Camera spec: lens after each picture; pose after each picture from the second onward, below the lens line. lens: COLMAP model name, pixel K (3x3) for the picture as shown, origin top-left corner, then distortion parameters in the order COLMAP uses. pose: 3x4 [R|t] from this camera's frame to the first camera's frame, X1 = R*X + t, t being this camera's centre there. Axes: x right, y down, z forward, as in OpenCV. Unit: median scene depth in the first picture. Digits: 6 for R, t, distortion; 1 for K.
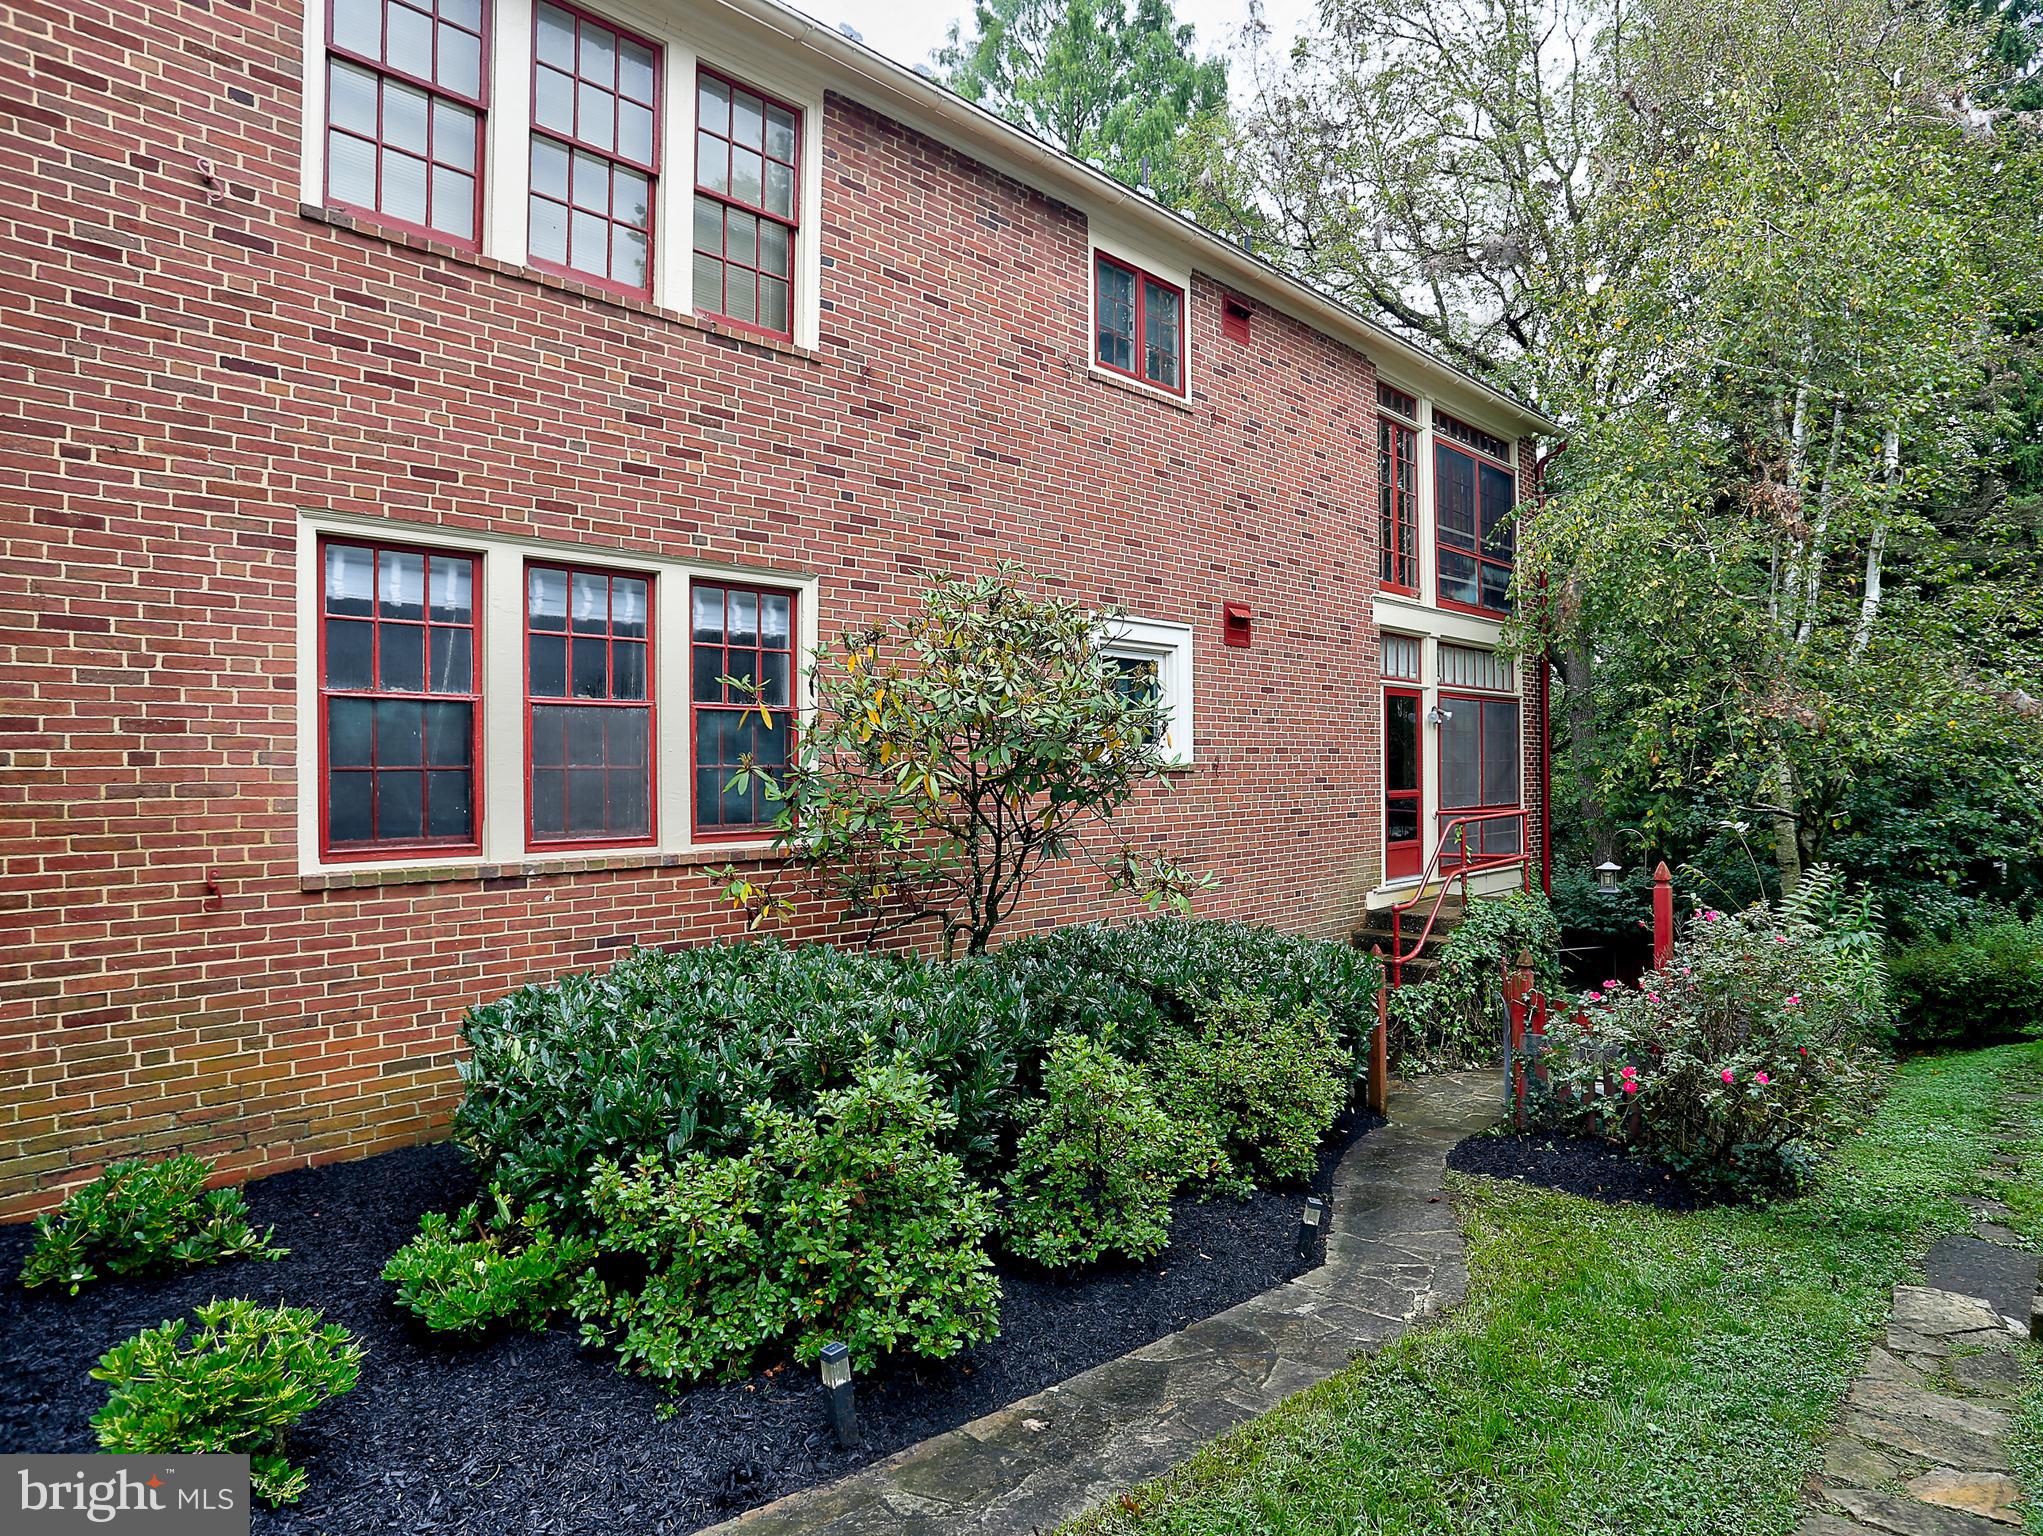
lens RADIAL K [[1296.7, 0, 1029.3], [0, 1296.7, 752.0], [0, 0, 1]] dist [-0.094379, 0.055925]
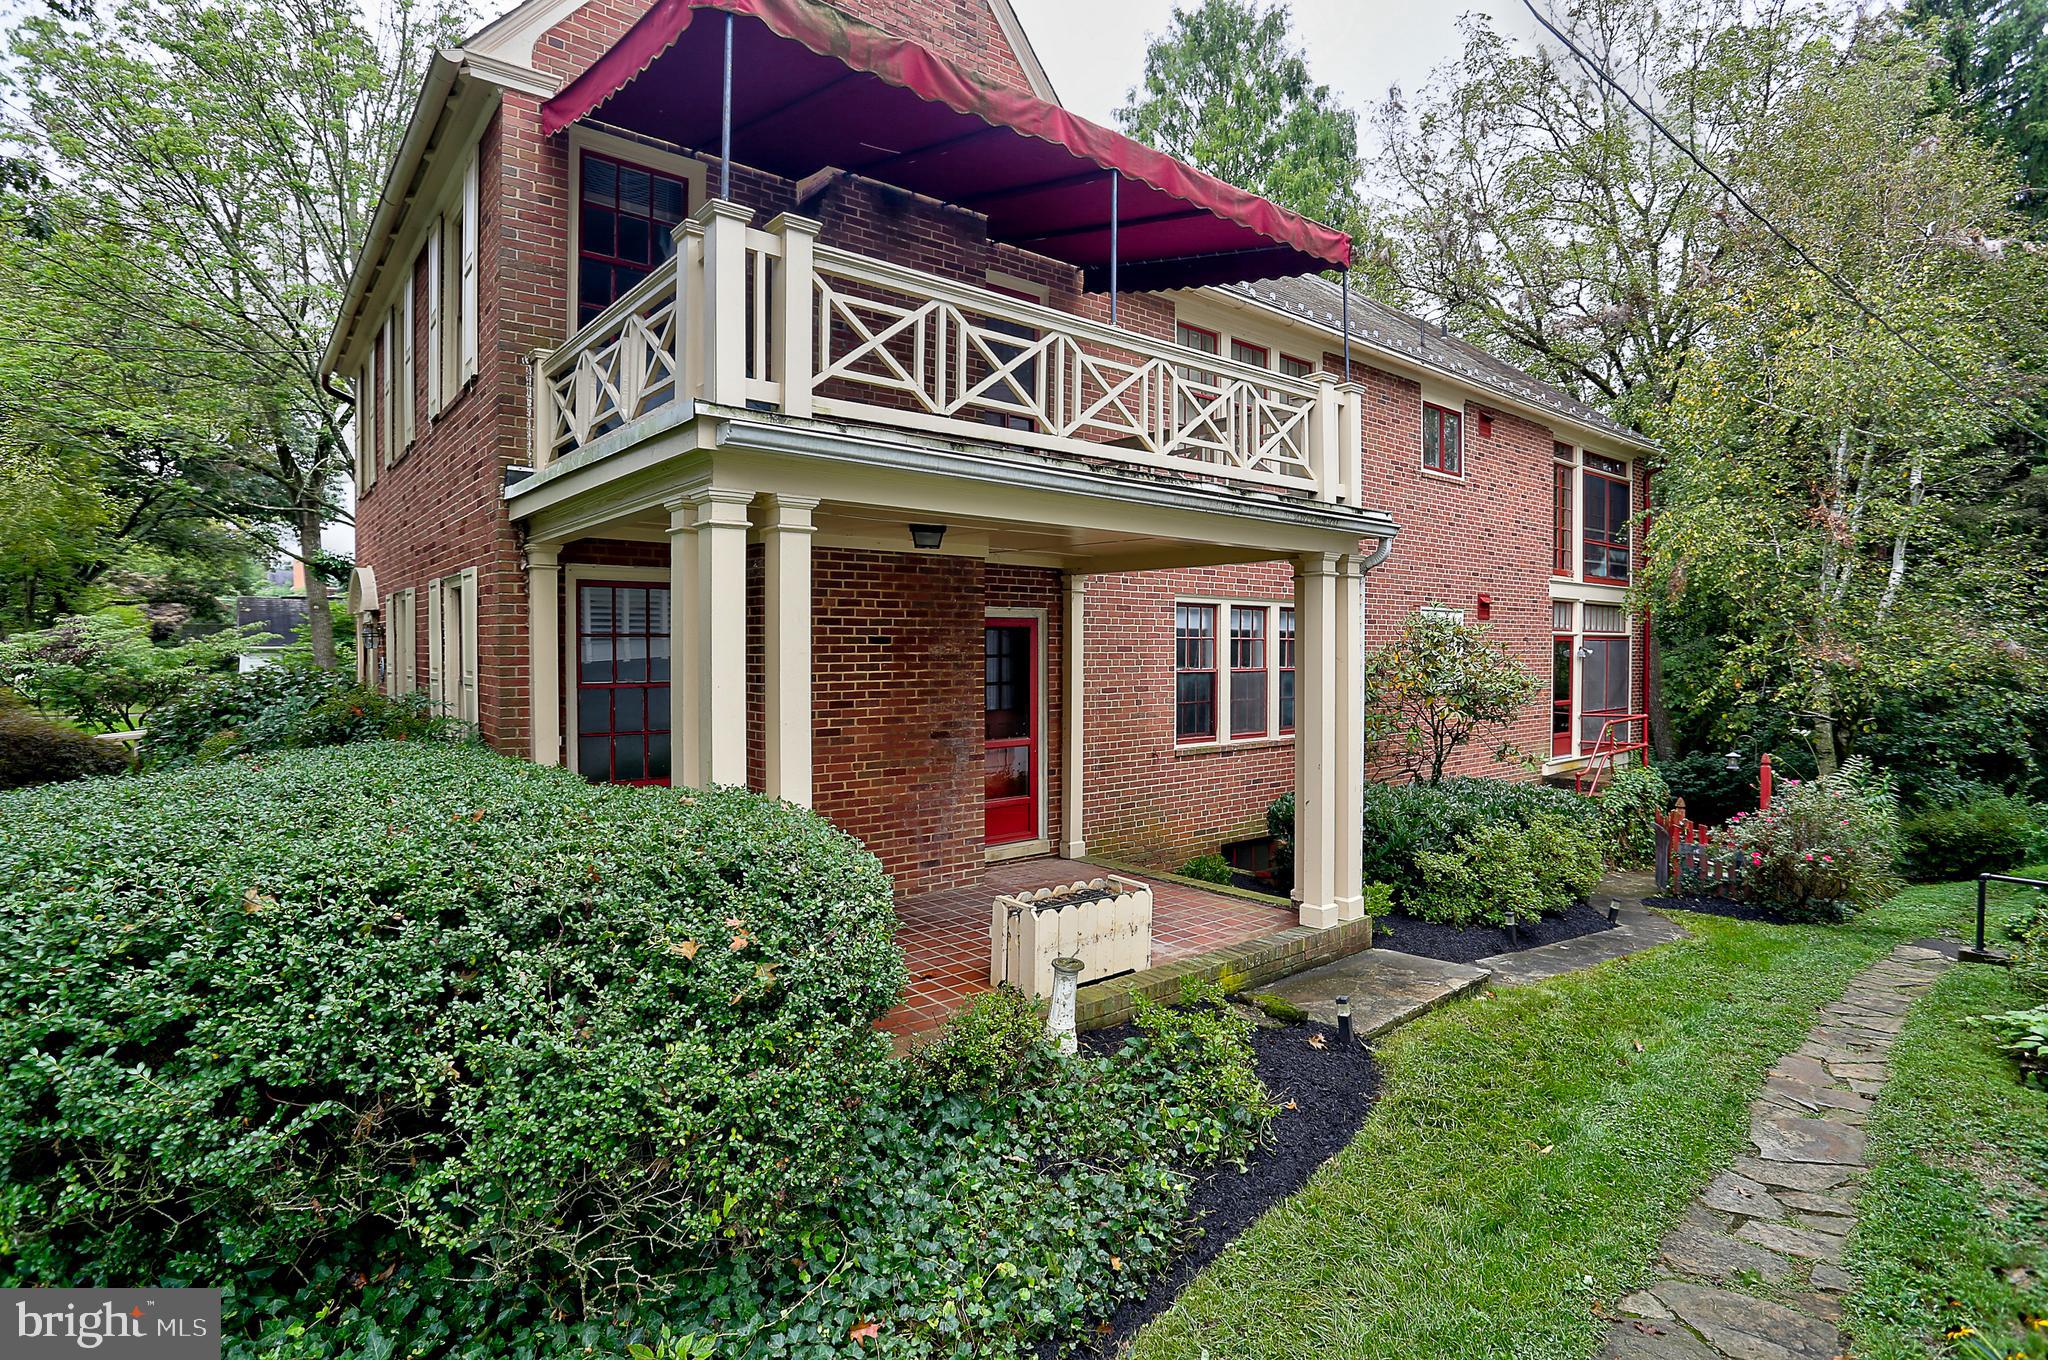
lens RADIAL K [[1059.0, 0, 968.4], [0, 1059.0, 664.7], [0, 0, 1]] dist [-0.075324, 0.033096]
pose [[0.988749, 0.013061, -0.149015, -0.258371], [-0.009621, 0.999671, 0.023789, -0.040301], [0.149277, -0.022087, 0.988549, -0.391179]]
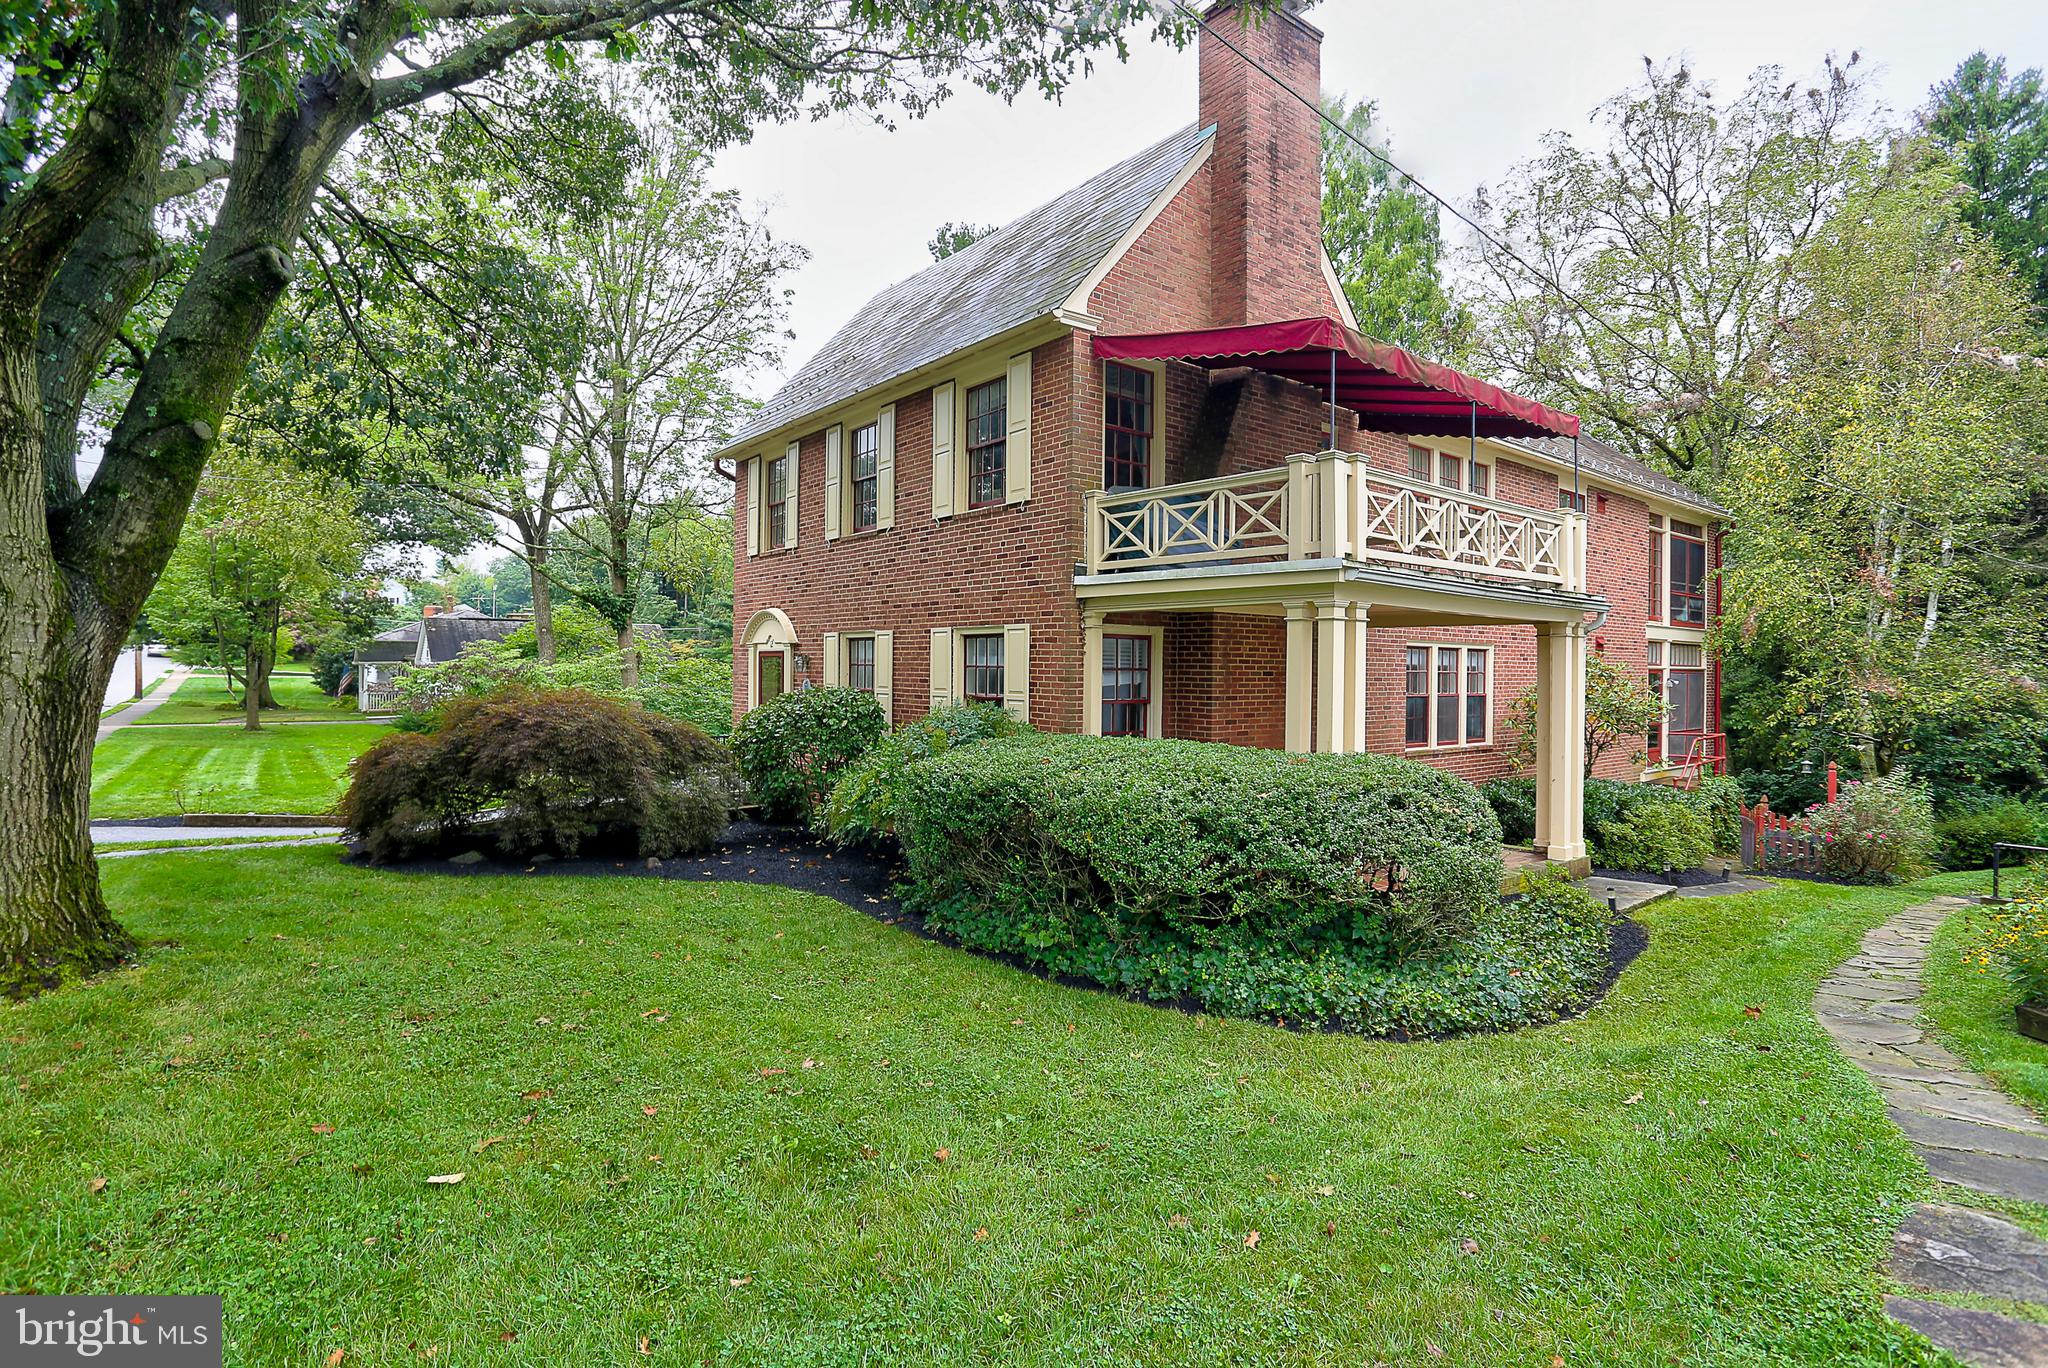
lens RADIAL K [[989.5, 0, 1022.2], [0, 989.5, 670.0], [0, 0, 1]] dist [-0.069672, 0.030063]
pose [[0.985437, 0.021374, -0.168695, -0.440290], [-0.020216, 0.999759, 0.008580, -0.044937], [0.168837, -0.005045, 0.985631, -0.651810]]
